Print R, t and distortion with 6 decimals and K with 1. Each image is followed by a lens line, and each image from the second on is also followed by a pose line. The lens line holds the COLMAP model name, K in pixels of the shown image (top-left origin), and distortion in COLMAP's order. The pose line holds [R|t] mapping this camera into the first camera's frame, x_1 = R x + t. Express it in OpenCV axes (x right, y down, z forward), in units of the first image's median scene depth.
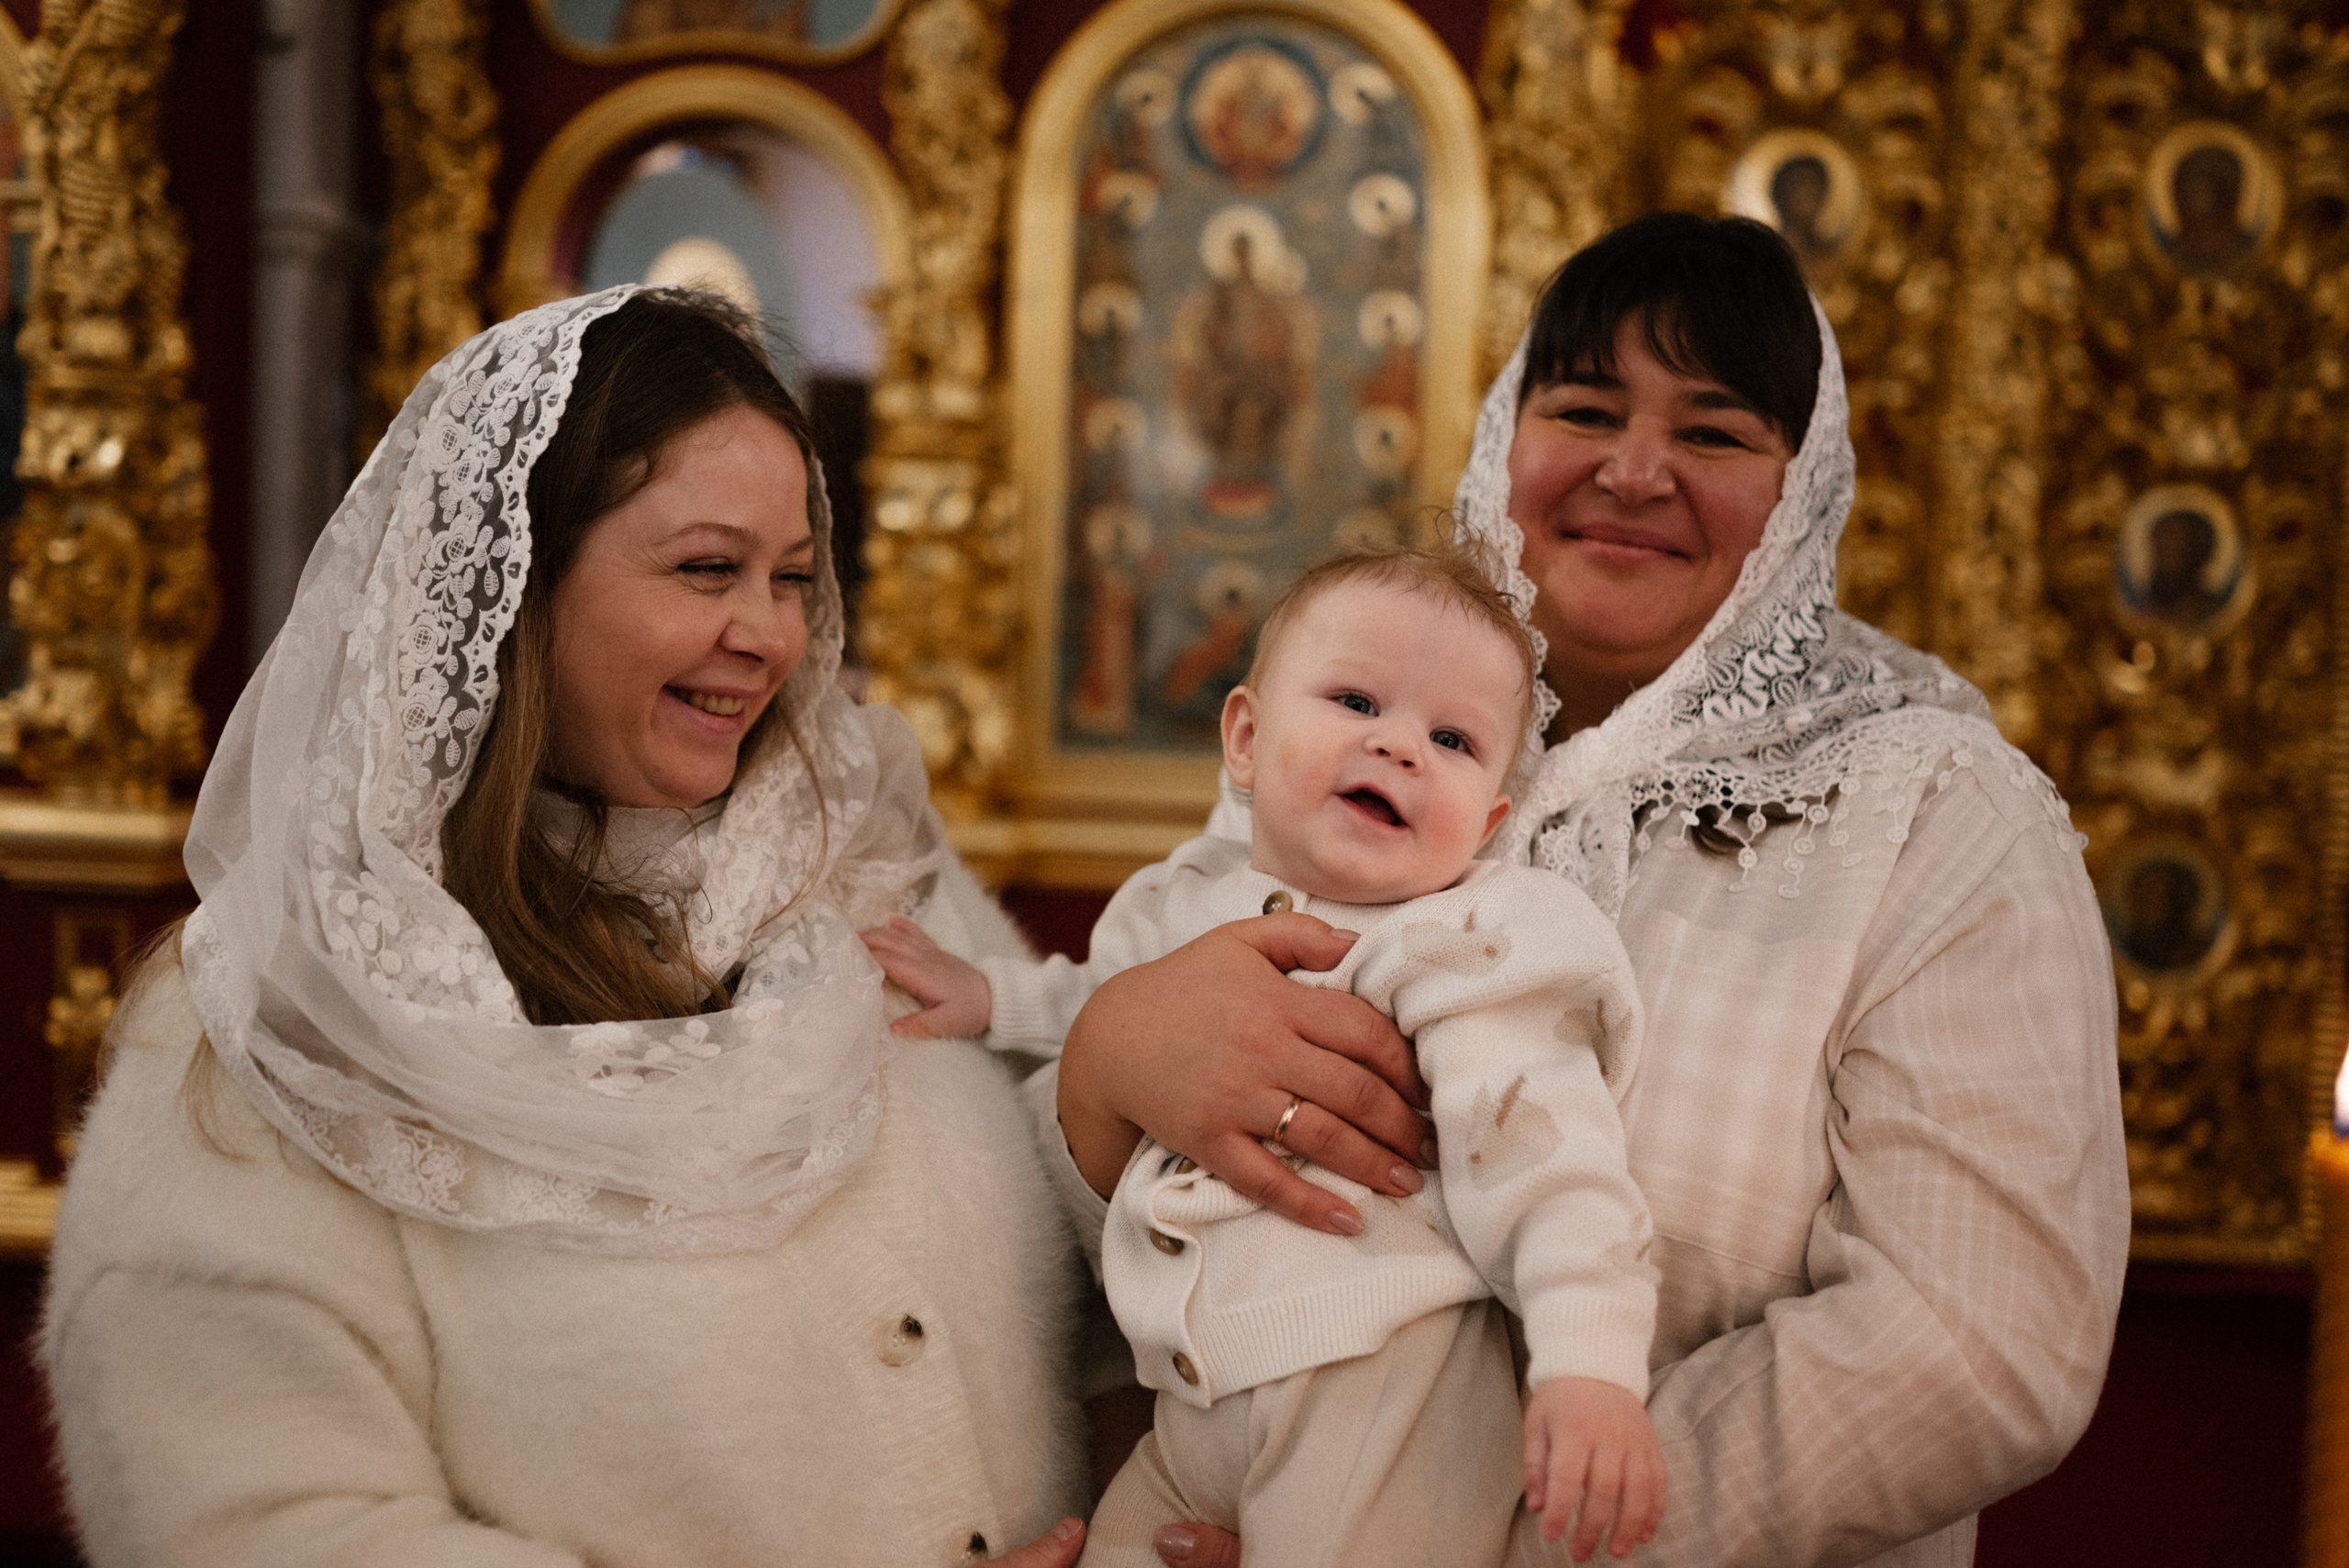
lens RADIAL K [[2219.5, 0, 1171.1], [0, 2219.5, 789.9], [0, 0, 1]] dist [-0.006317, 0.014060]
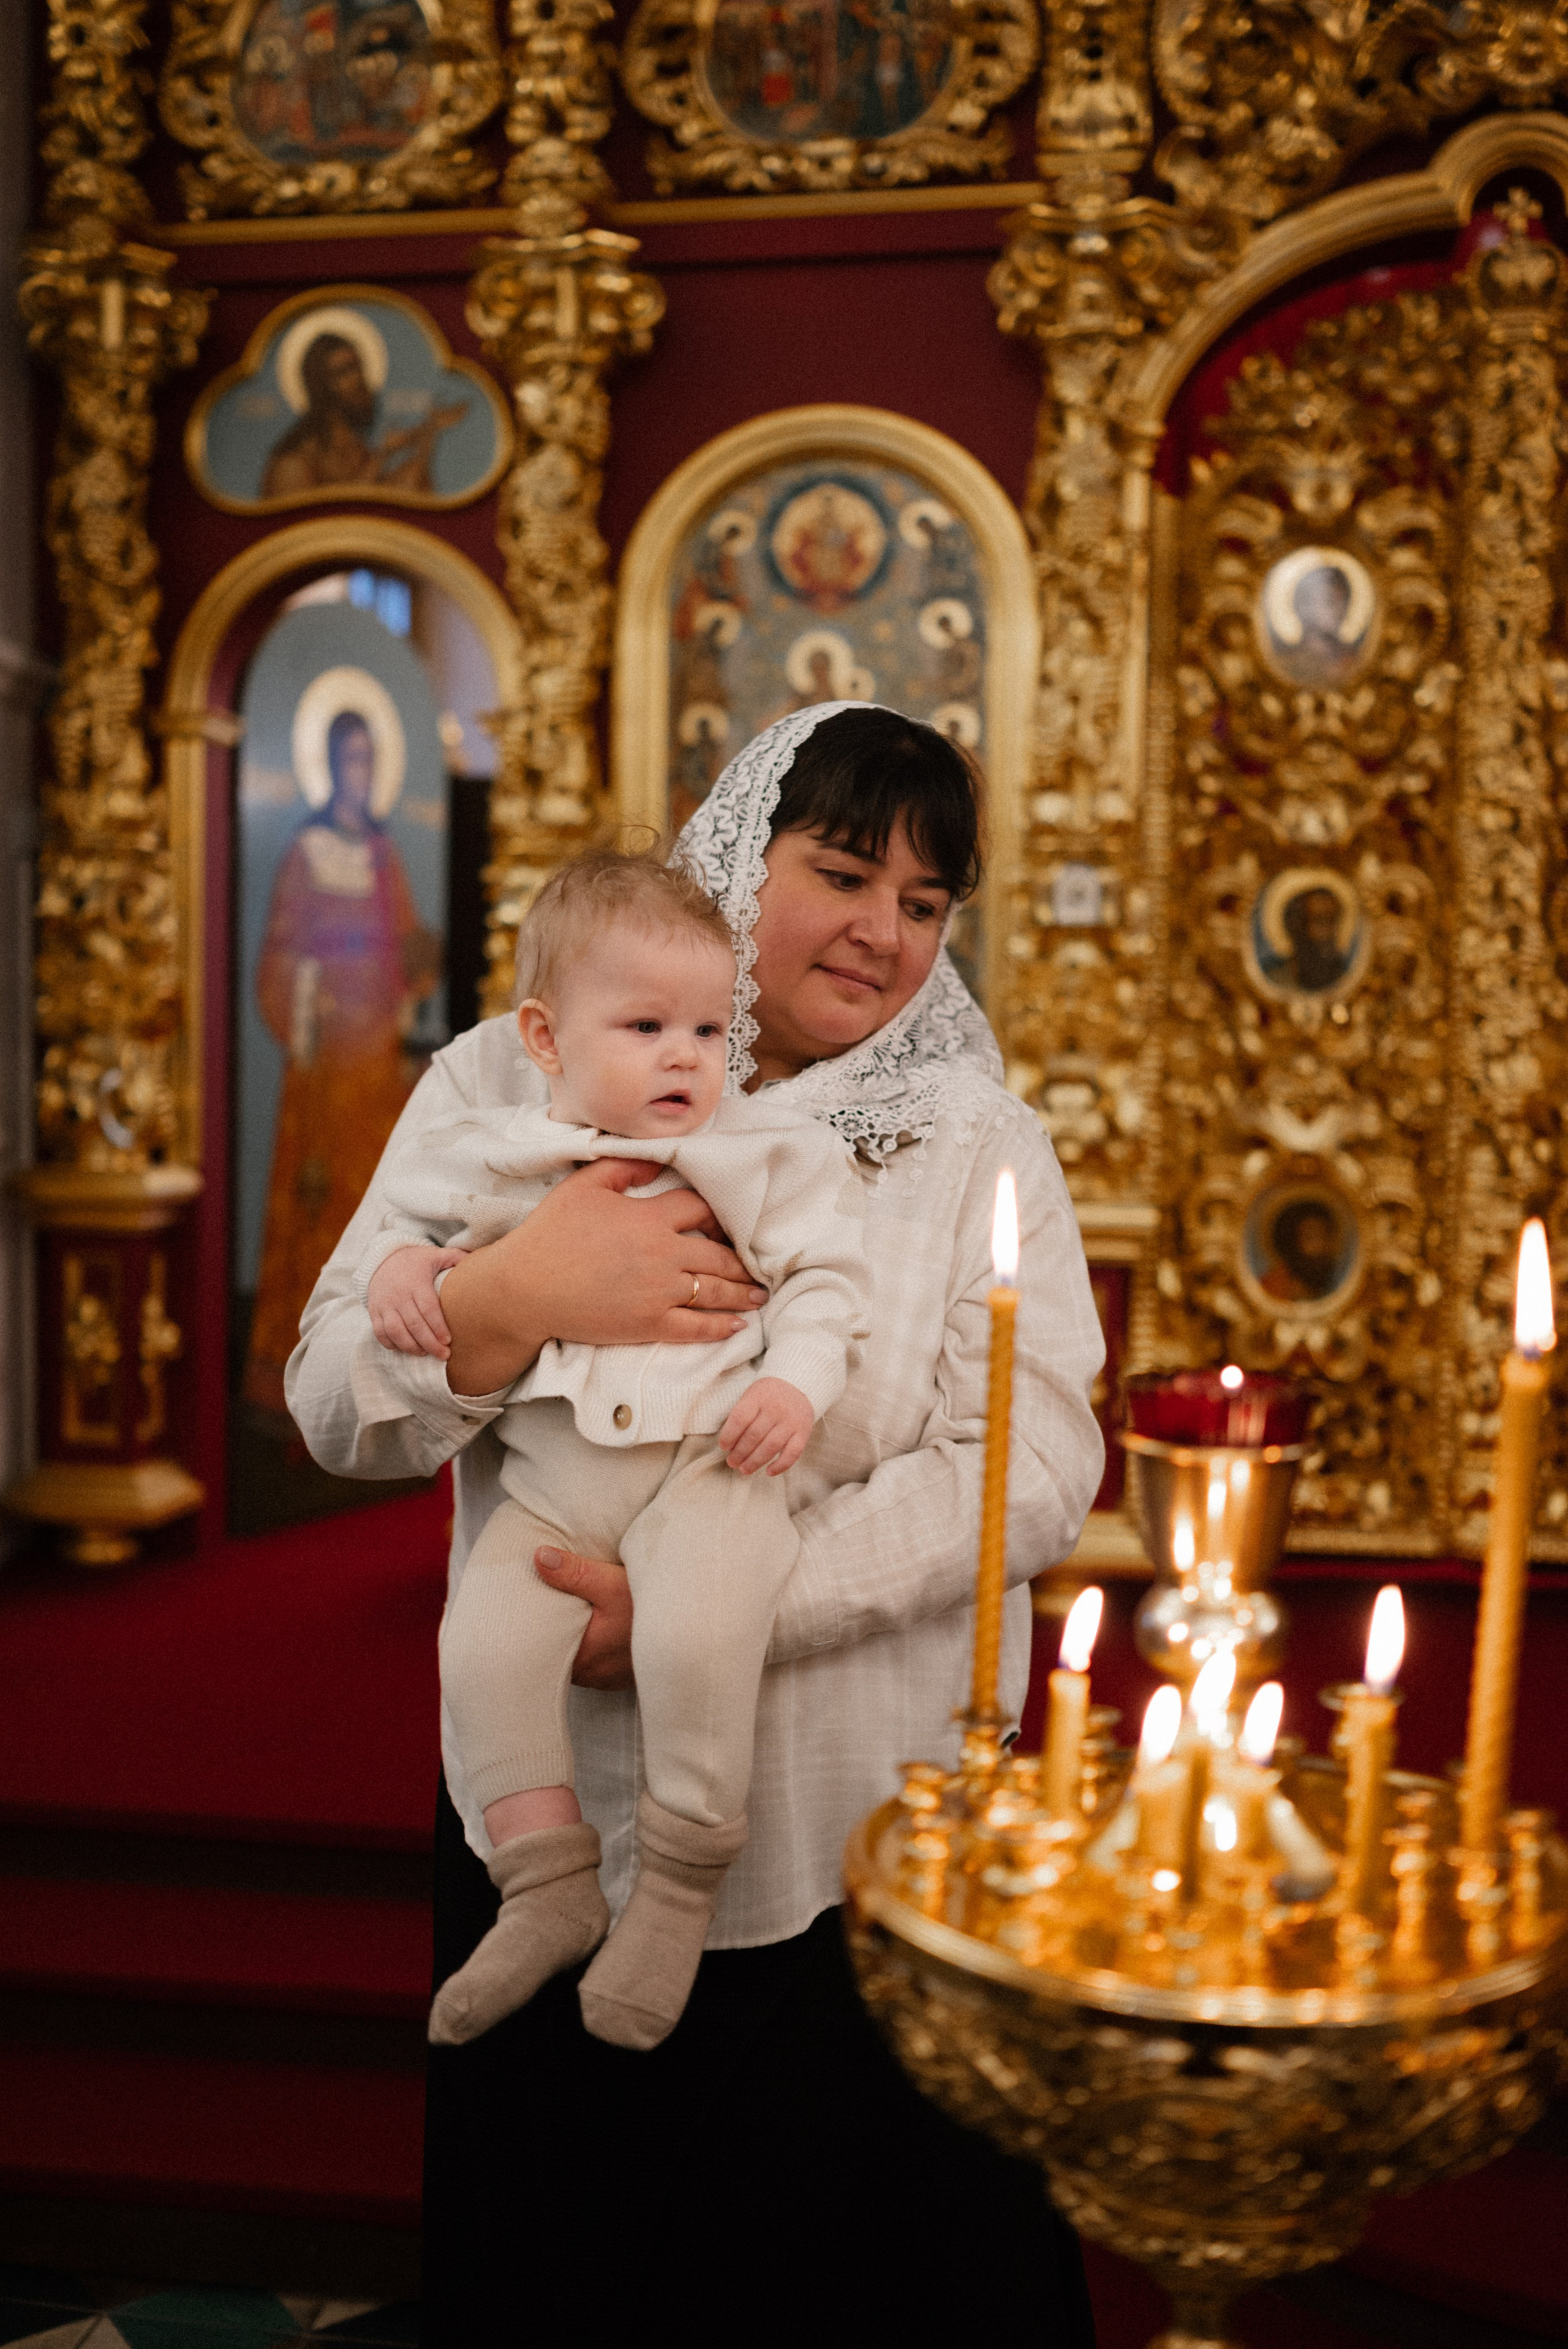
lens RADIAL K [[2218.9, 0, 791.1], [0, 2218.9, 1177.5], [0, 0, 1]] dist [-0.001882, 0.005837]
pose [[0.998851, -0.016345, -0.045040, 0.064845], [0.016410, 0.999865, 0.001076, 0.010996], [0.045017, -0.001813, 0.998985, -0.114311]]
